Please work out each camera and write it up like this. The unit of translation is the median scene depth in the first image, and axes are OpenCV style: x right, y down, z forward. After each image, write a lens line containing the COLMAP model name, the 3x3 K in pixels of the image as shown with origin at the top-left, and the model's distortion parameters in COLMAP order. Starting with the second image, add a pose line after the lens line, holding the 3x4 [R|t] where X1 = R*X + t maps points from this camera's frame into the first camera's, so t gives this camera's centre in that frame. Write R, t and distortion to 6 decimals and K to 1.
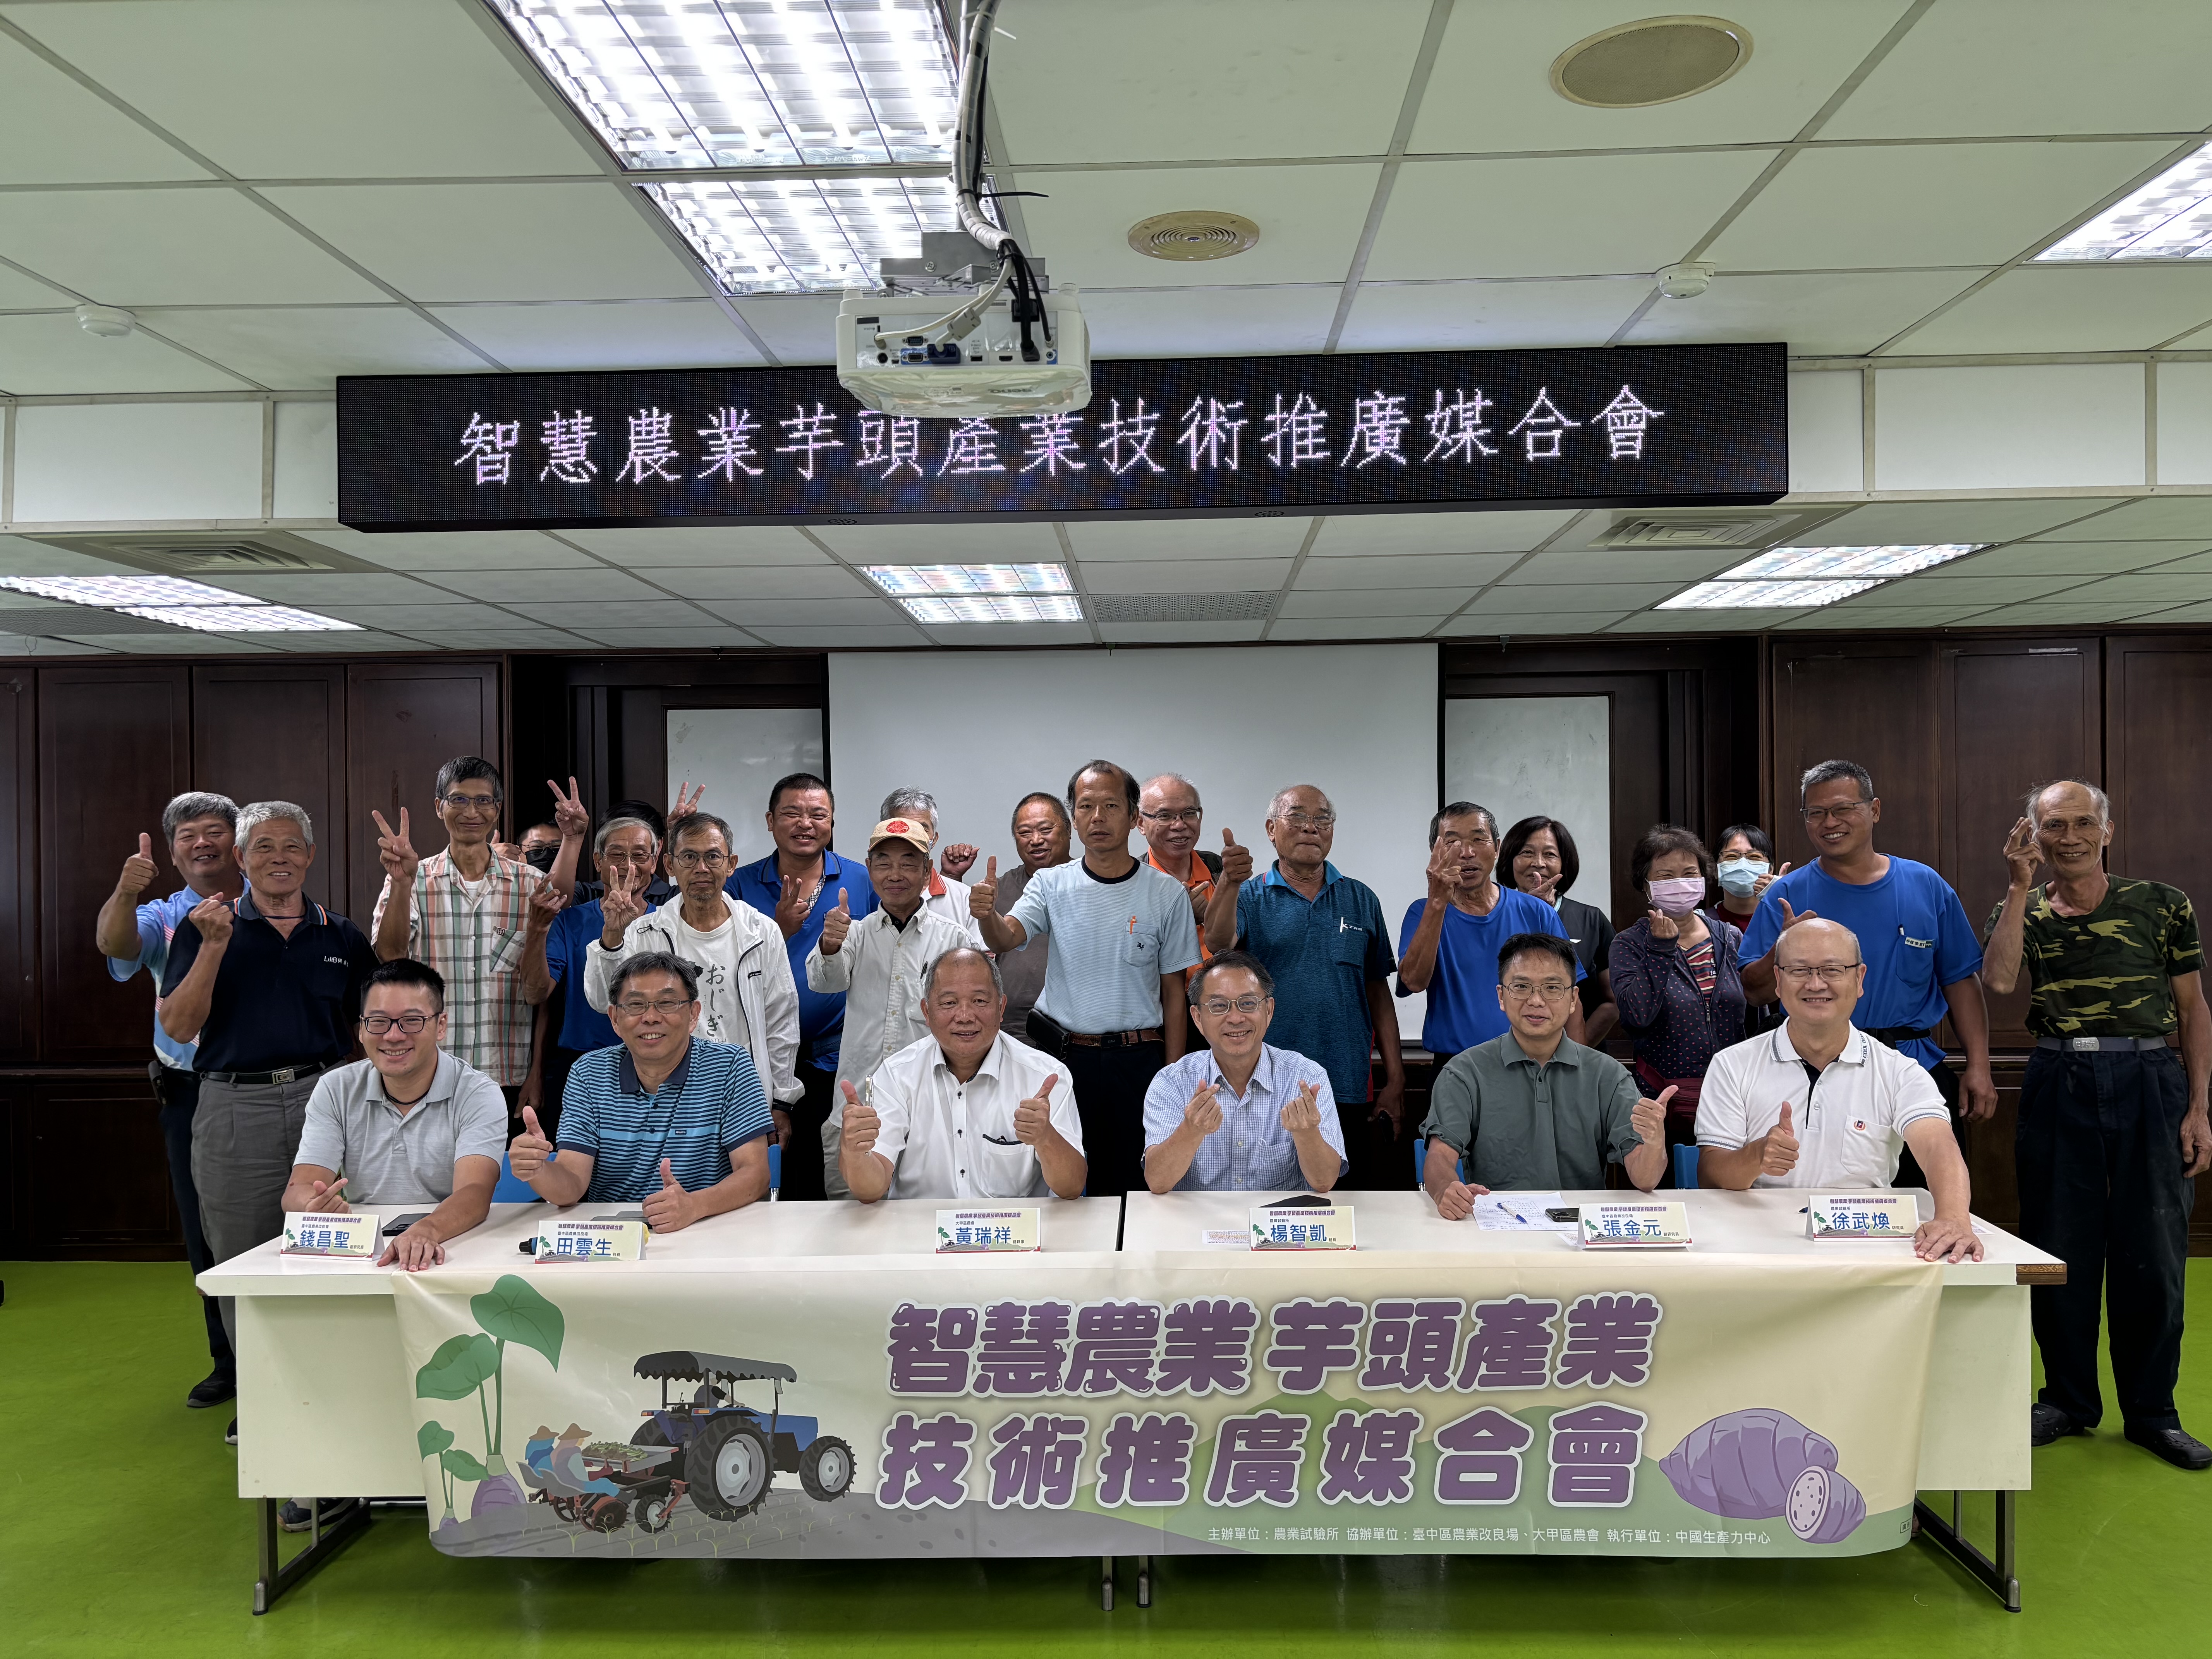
lens RADIAL K [[1570.3, 0, 1121.4], [0, 1570.3, 858.6], [0, 0, 1]] dist [0.086449, -0.202523]
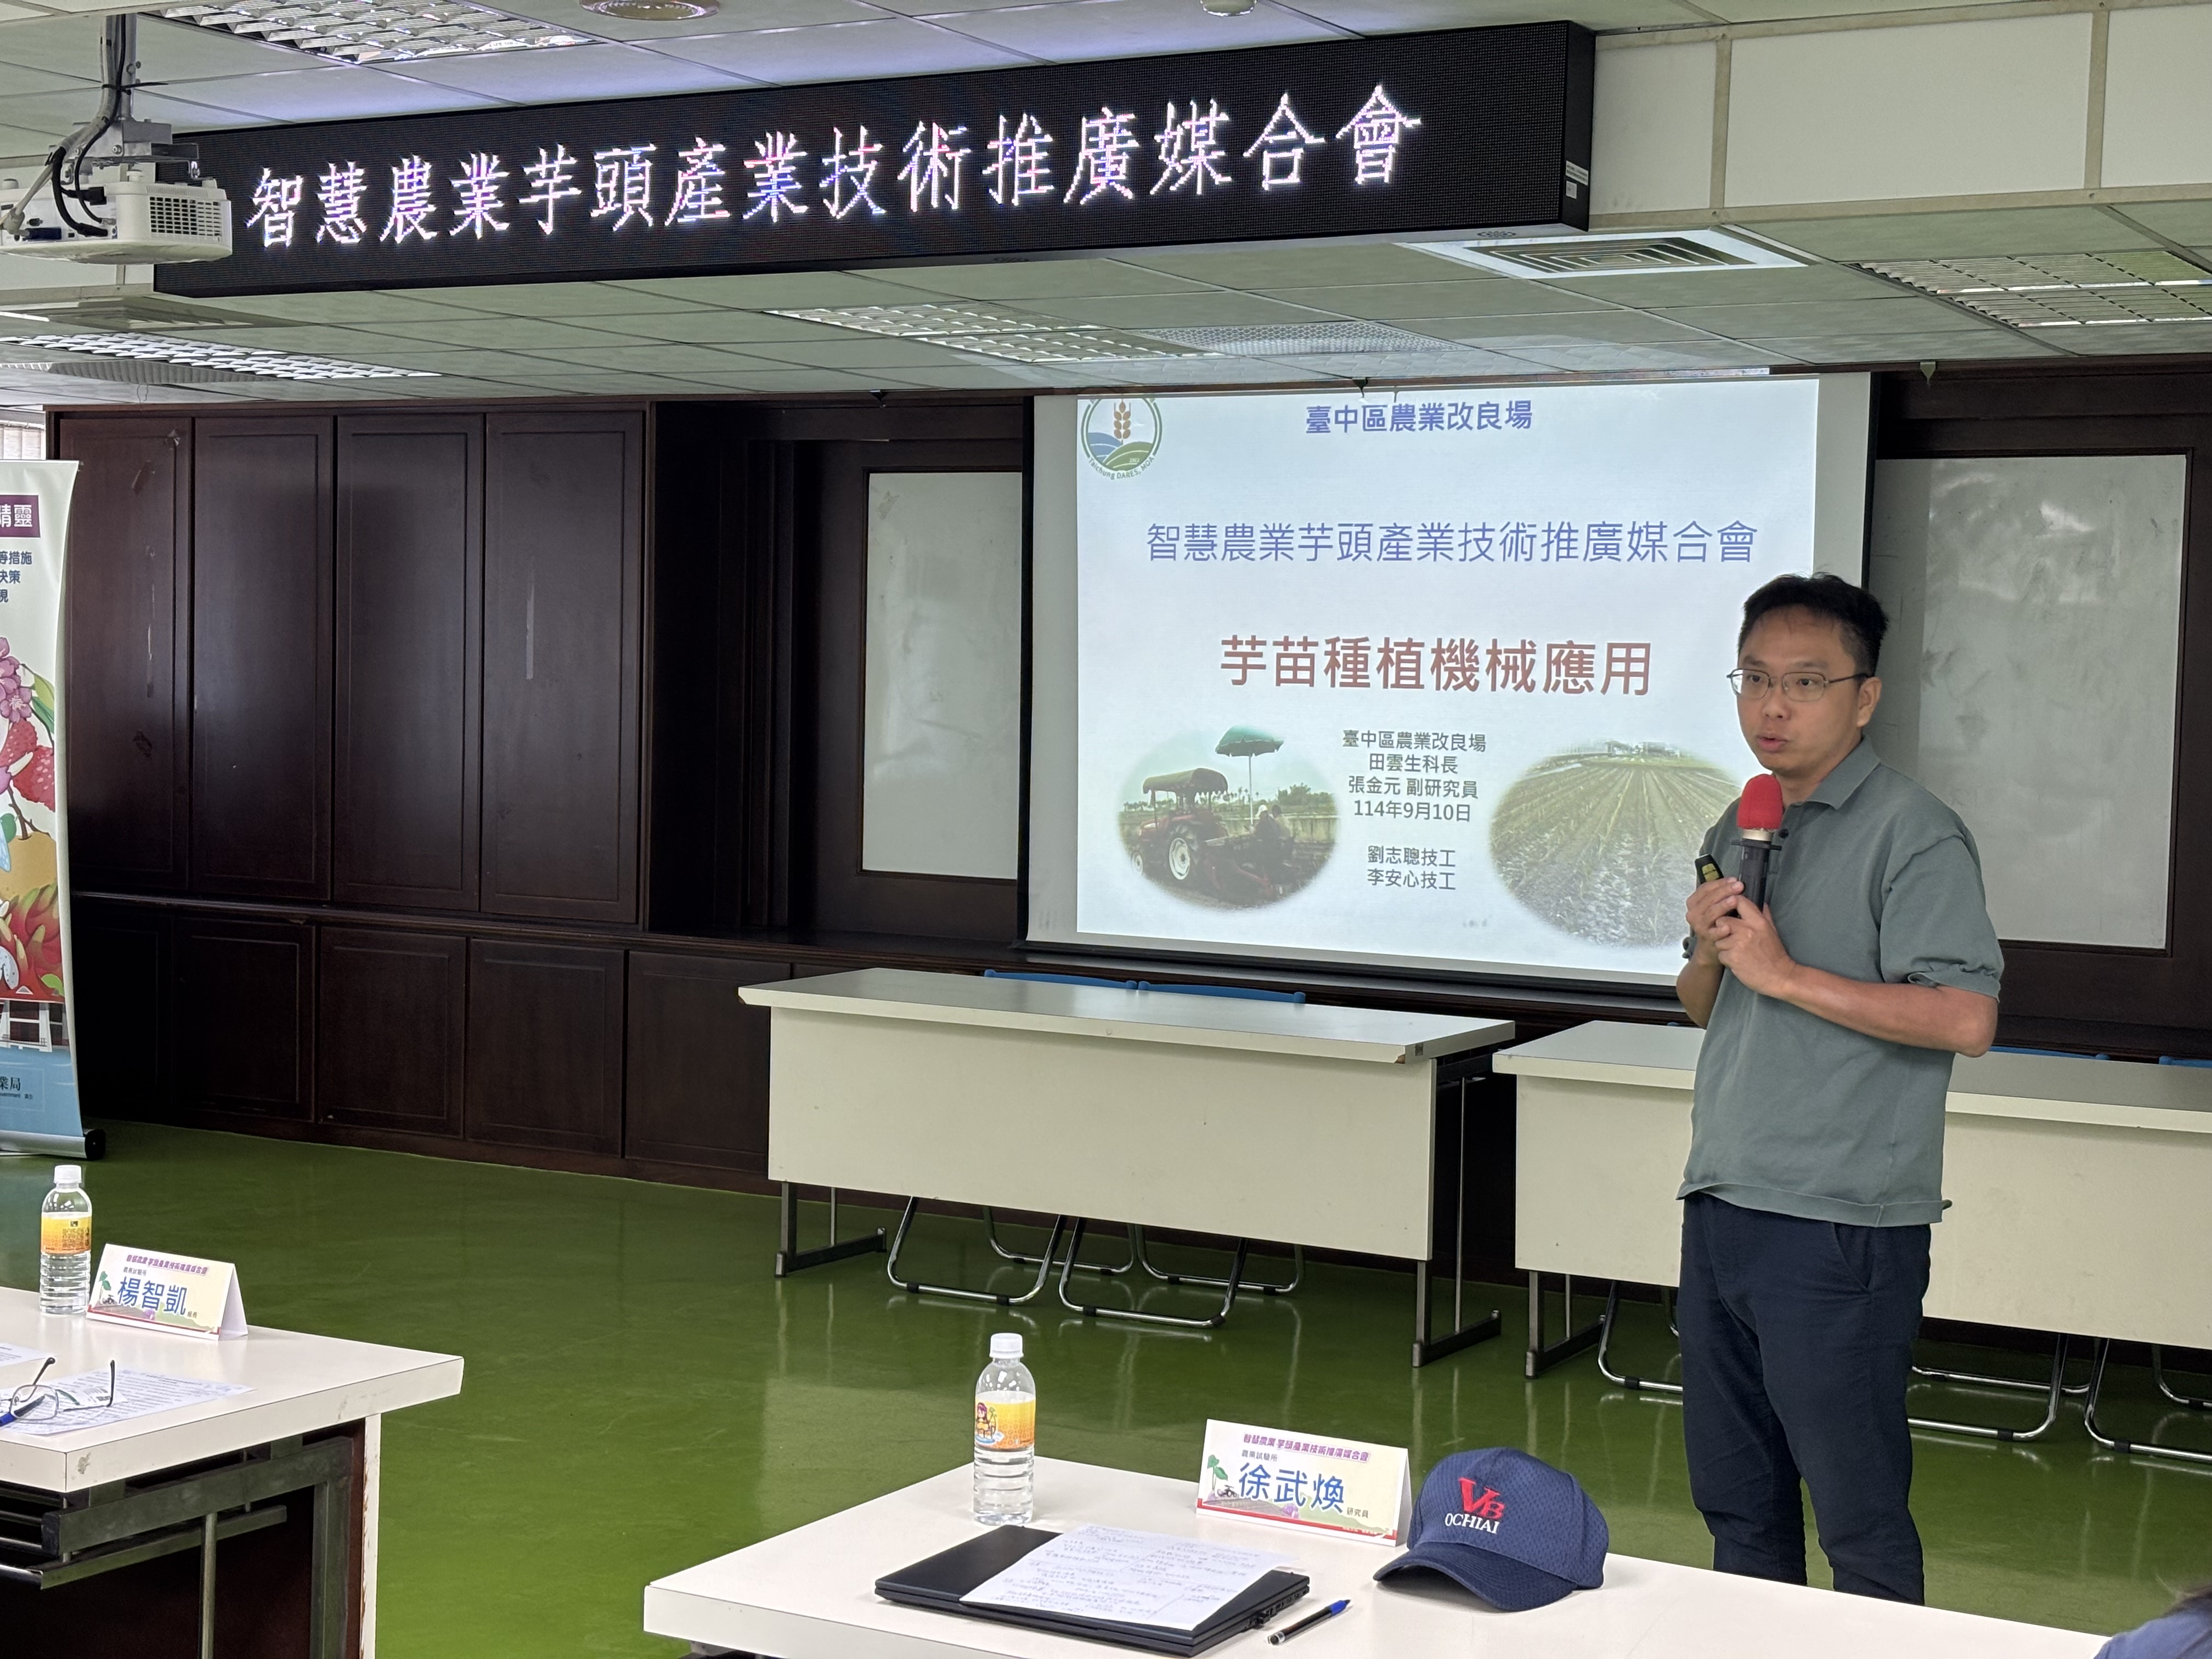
lens RADIAL K [[3316.8, 0, 1105.3], [0, 3316.8, 856.8], [0, 0, 1]] dist [0.229165, -0.834219]
pose [[0.882510, 0.058312, -0.466664, 0.984647], [-0.039501, 0.997968, 0.050001, 0.002423], [0.468632, -0.025692, 0.883020, -0.527350]]
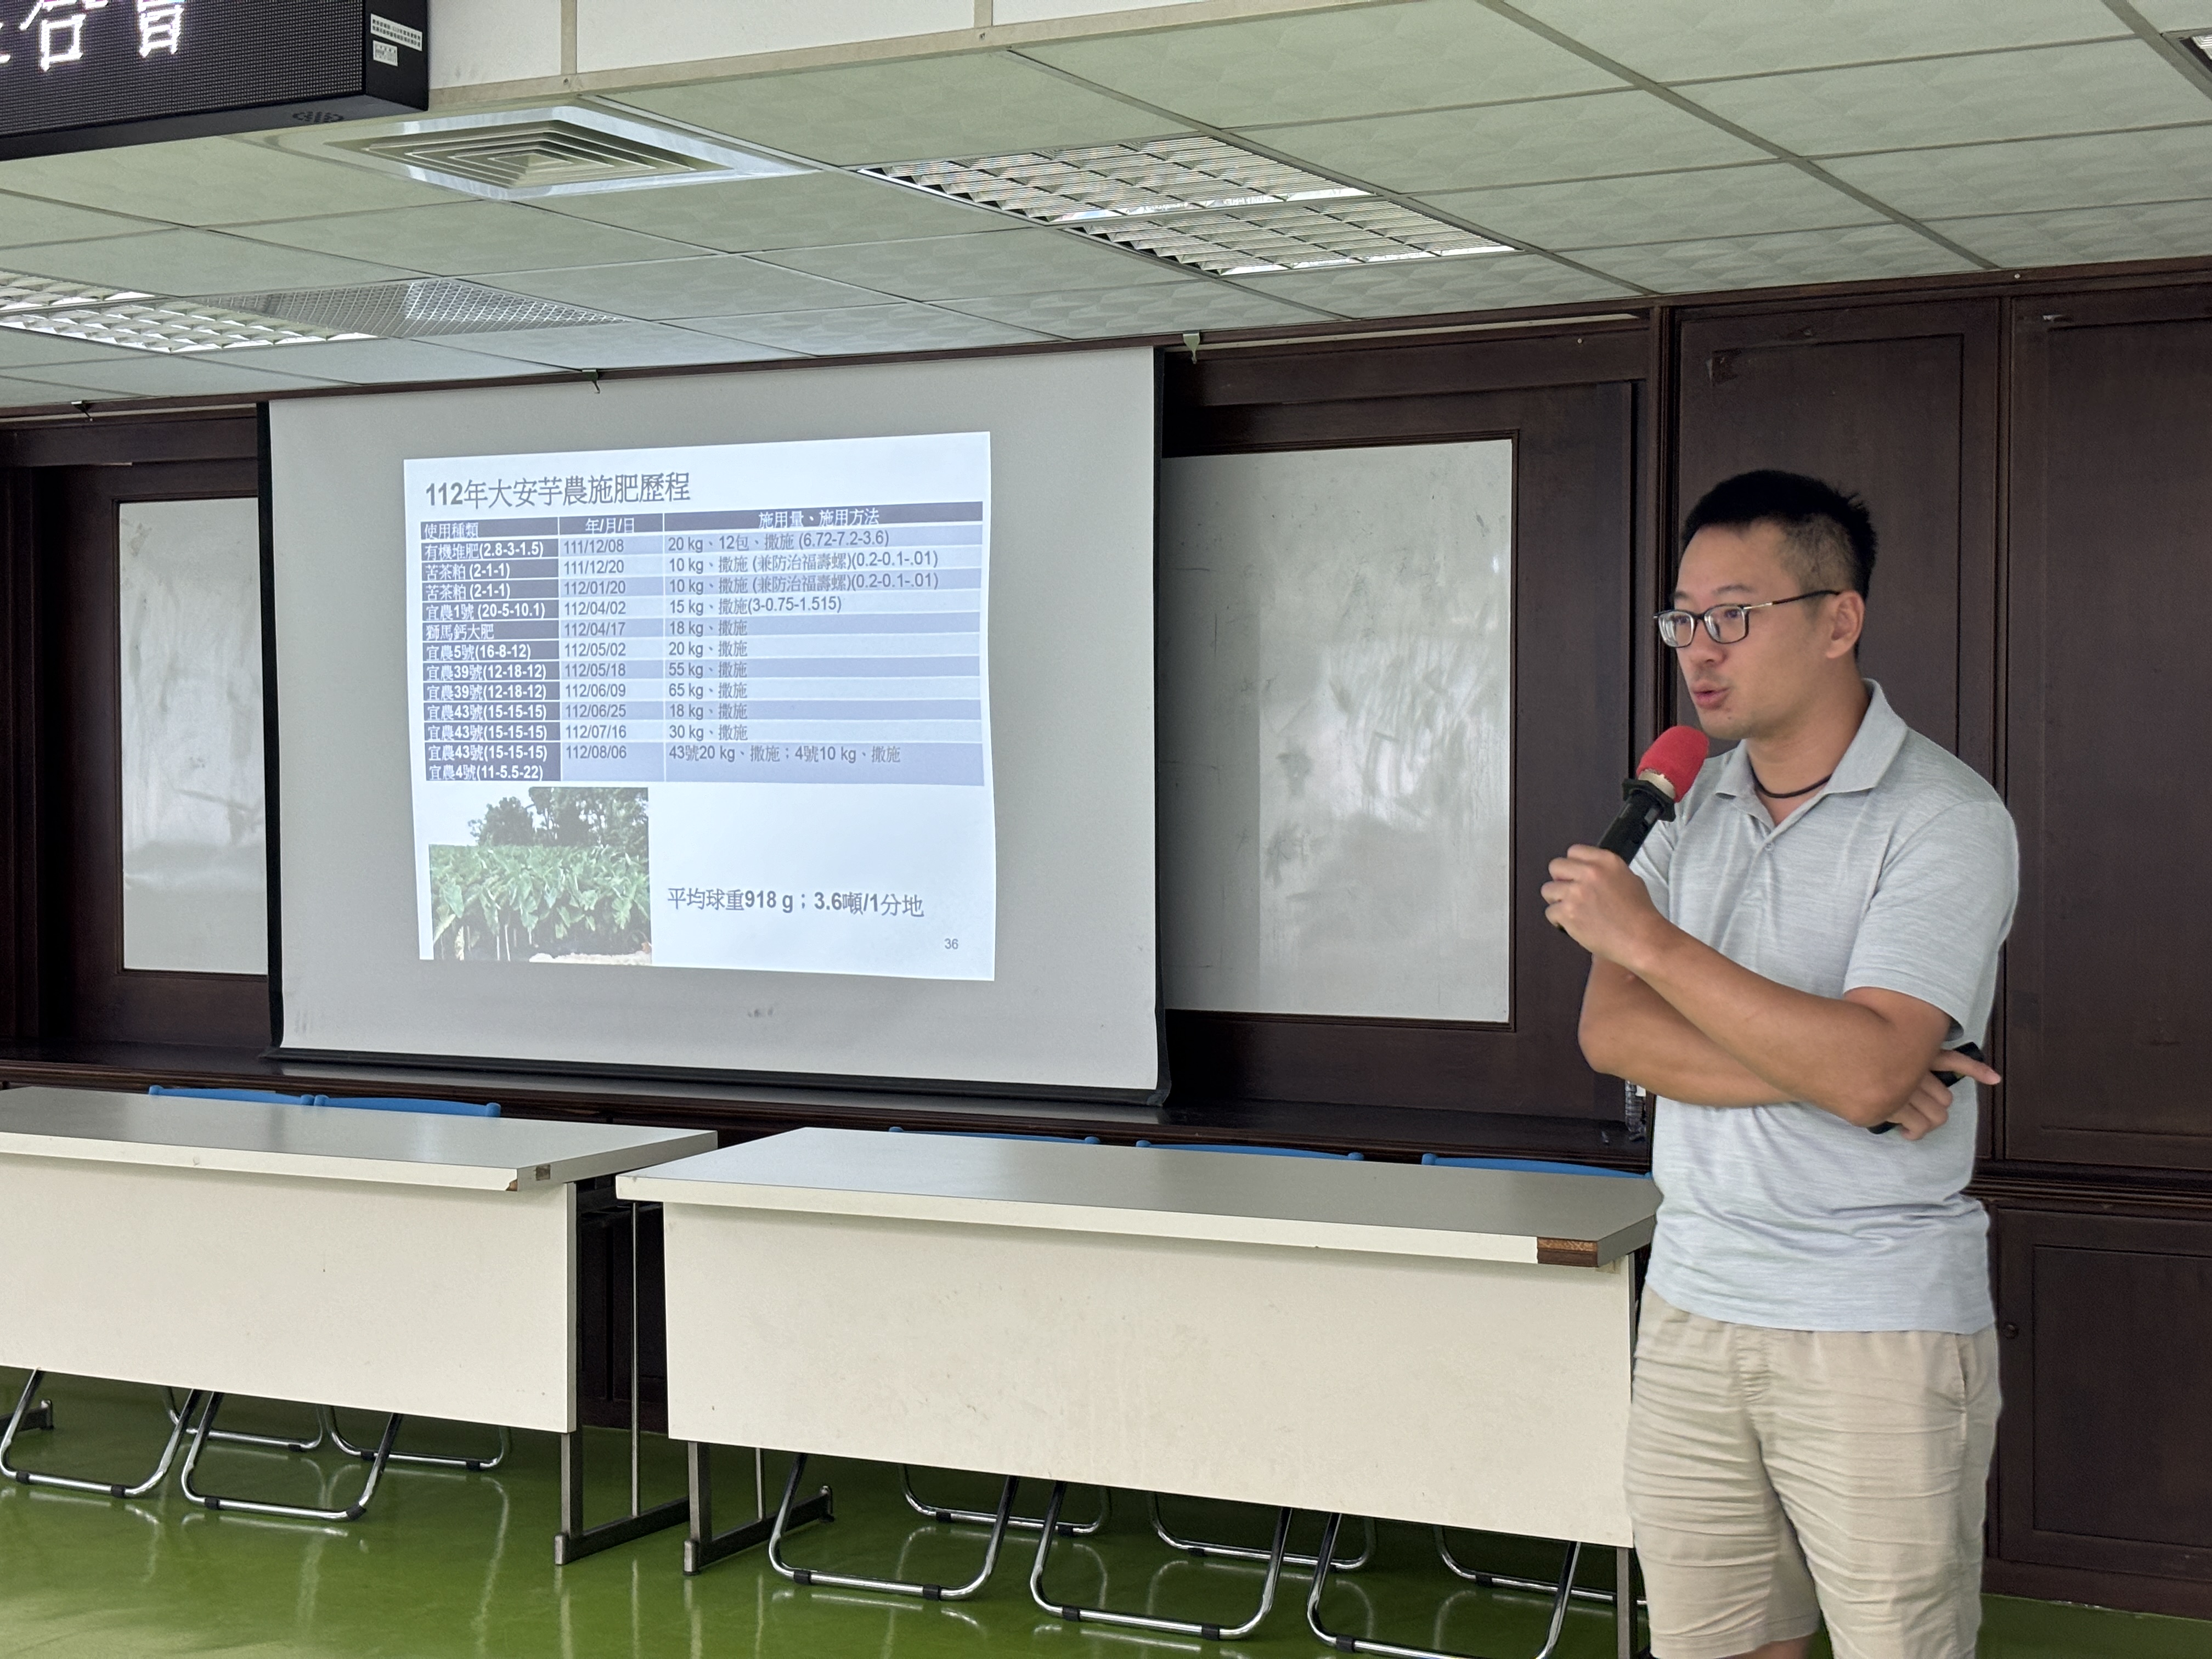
lens RADIAL K [[3316.8, 0, 1105.3], [0, 3316.8, 856.8], [0, 0, 1]] dist [0.229165, -0.834219]
pose [[0.894473, 0.024433, -0.446454, 1.203774], [-0.016232, 0.999622, 0.022187, 0.016676], [0.446827, -0.012599, 0.894531, 0.016545]]
